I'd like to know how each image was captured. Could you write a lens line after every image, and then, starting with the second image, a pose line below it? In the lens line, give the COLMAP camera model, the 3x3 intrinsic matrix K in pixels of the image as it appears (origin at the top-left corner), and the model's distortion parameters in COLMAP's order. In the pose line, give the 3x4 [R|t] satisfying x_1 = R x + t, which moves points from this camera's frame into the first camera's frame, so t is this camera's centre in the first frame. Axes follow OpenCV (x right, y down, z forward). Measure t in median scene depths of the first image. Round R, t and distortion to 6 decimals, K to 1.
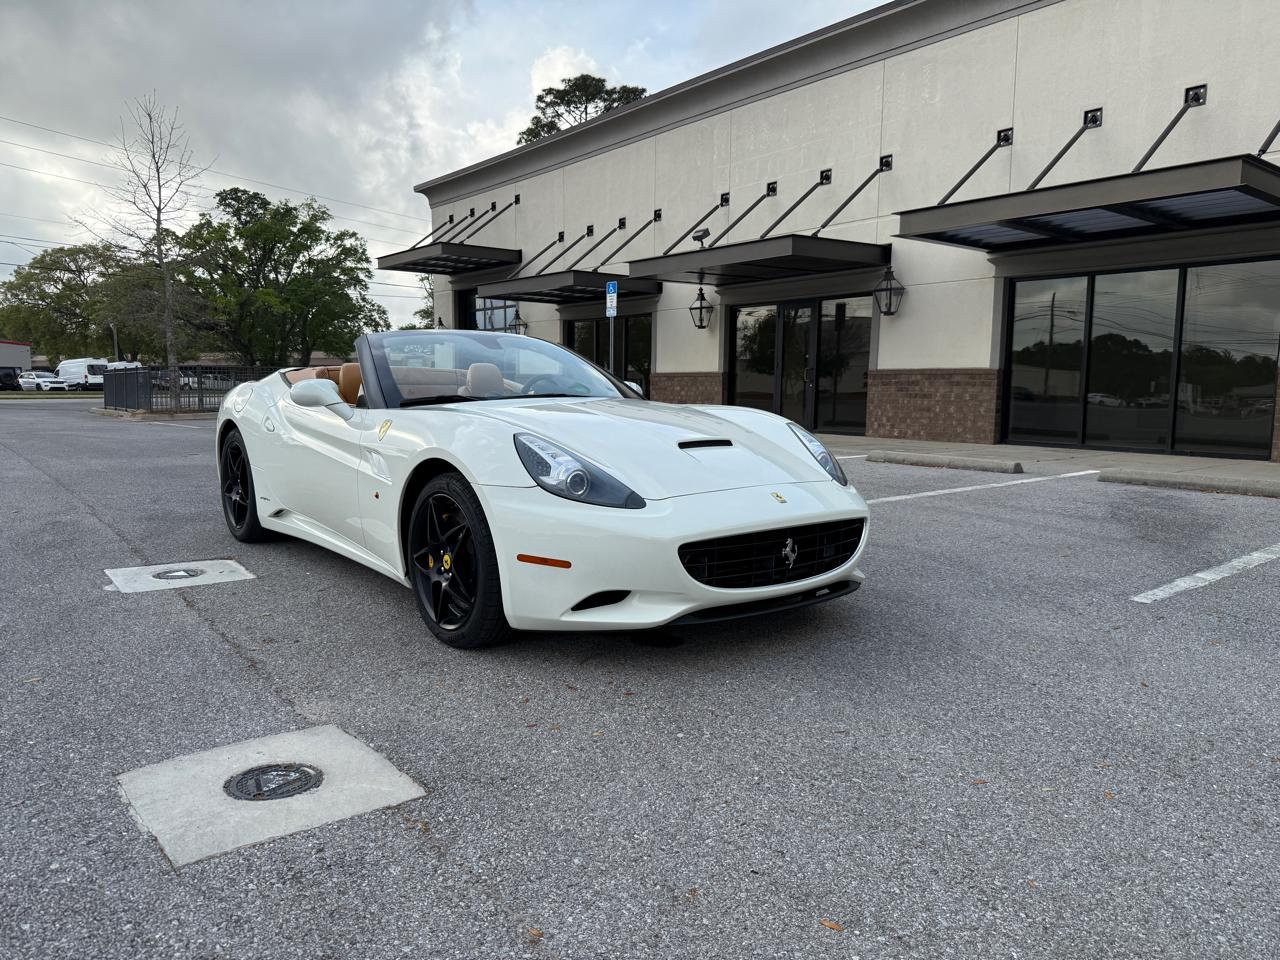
lens RADIAL K [[903.1, 0, 634.4], [0, 903.1, 484.9], [0, 0, 1]] dist [0.040008, -0.061094]
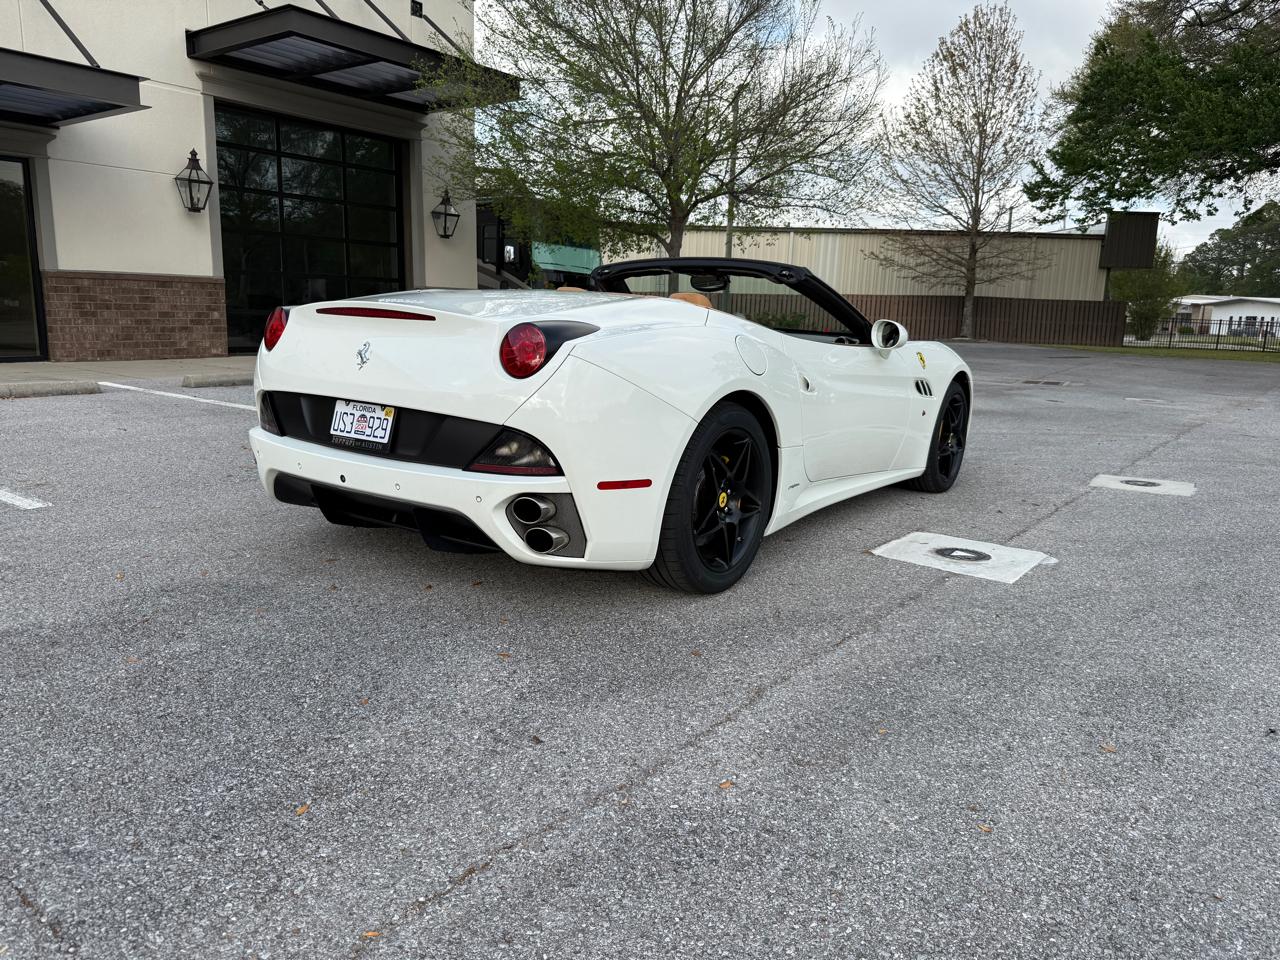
lens RADIAL K [[912.6, 0, 643.4], [0, 912.6, 483.2], [0, 0, 1]] dist [0.000036, -0.005865]
pose [[-0.265459, -0.198332, 0.943502, -0.362253], [0.074797, 0.971427, 0.225246, -0.054521], [-0.961216, 0.130365, -0.243040, 0.441620]]
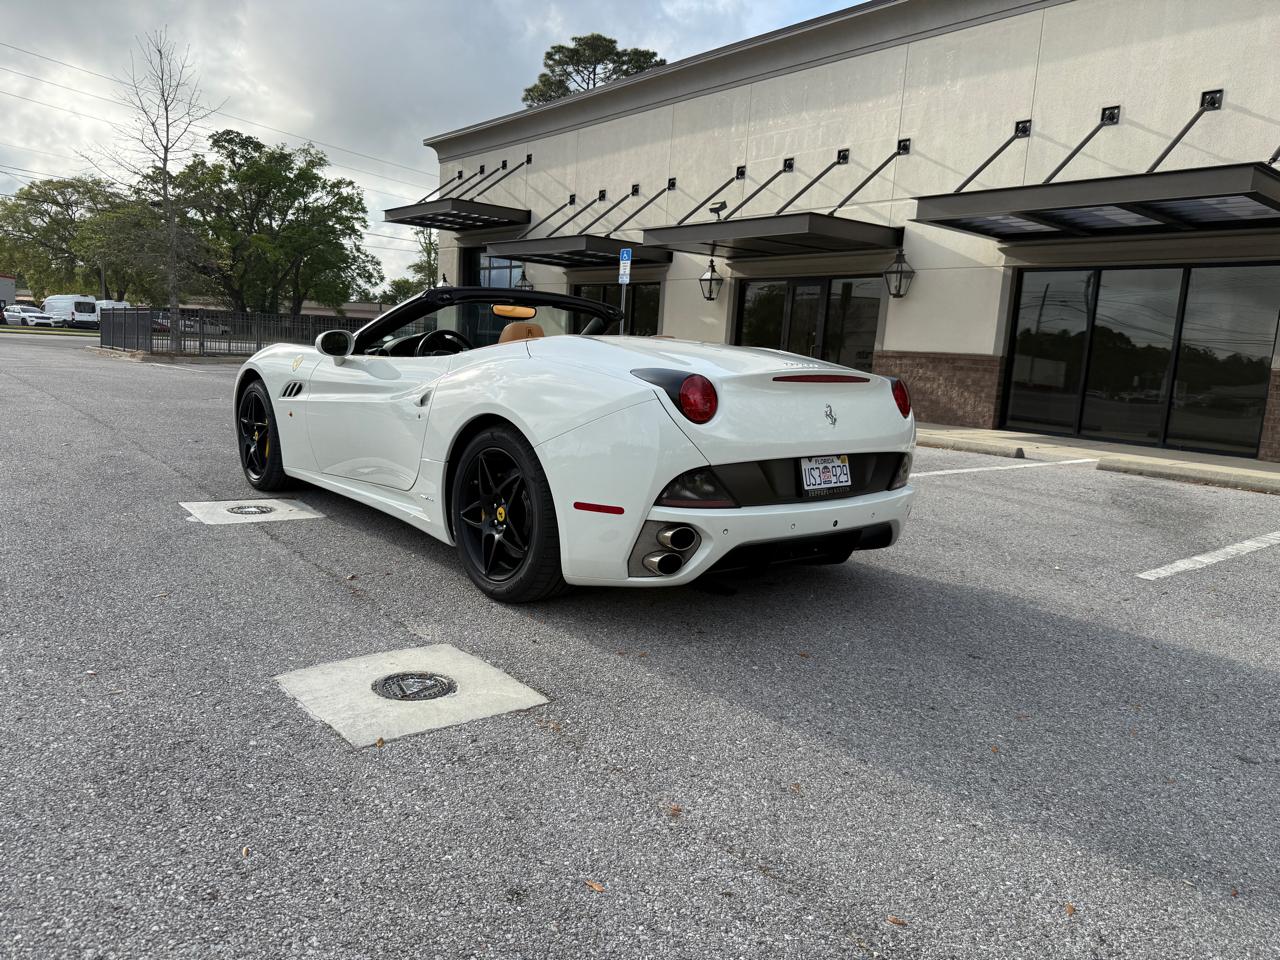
lens RADIAL K [[906.3, 0, 639.2], [0, 906.3, 482.1], [0, 0, 1]] dist [0.024478, -0.036272]
pose [[0.998448, 0.050559, 0.023334, -0.022424], [-0.051282, 0.998187, 0.031496, 0.002689], [-0.021699, -0.032644, 0.999231, -0.020705]]
